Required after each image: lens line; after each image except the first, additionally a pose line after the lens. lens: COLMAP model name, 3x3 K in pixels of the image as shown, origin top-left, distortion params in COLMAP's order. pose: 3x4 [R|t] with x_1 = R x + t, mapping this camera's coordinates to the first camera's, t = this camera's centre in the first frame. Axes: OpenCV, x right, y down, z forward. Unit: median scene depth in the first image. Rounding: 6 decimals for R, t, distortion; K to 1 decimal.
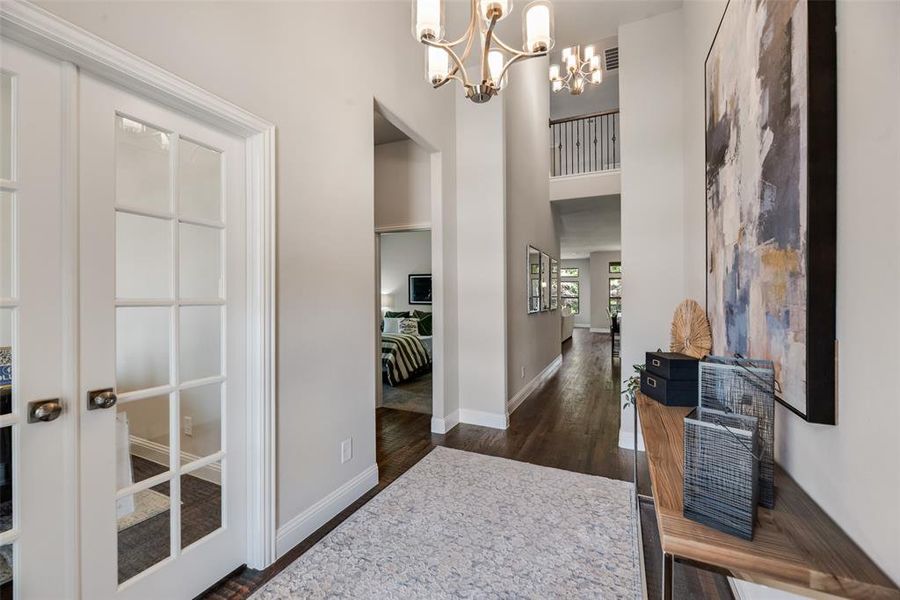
lens RADIAL K [[371.7, 0, 452.4], [0, 371.7, 295.6], [0, 0, 1]] dist [-0.003054, -0.000388]
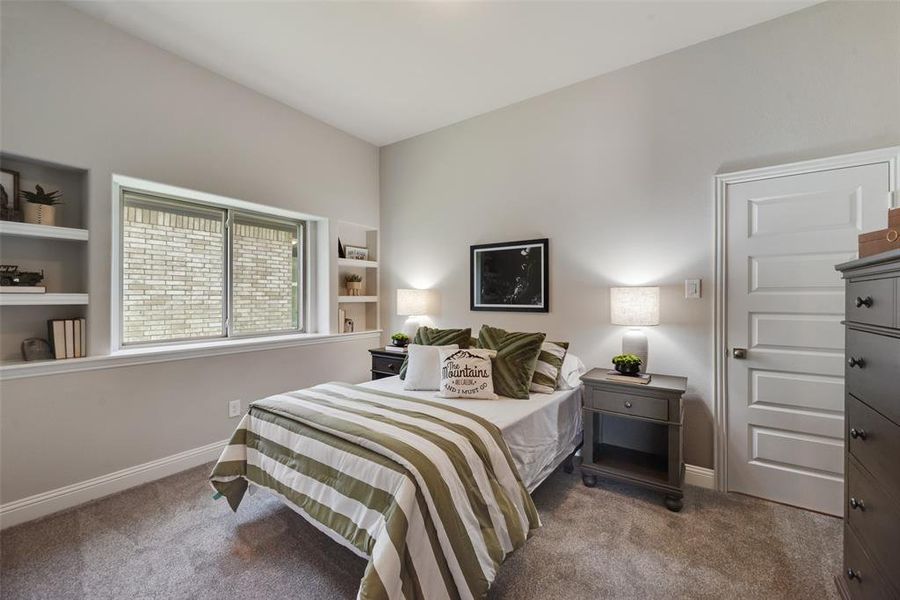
lens RADIAL K [[371.7, 0, 452.4], [0, 371.7, 295.6], [0, 0, 1]] dist [-0.003054, -0.000388]
pose [[0.983539, 0.003690, -0.180660, -0.063953], [-0.003895, 0.999992, -0.000785, 0.006278], [0.180656, 0.001475, 0.983545, 0.616134]]
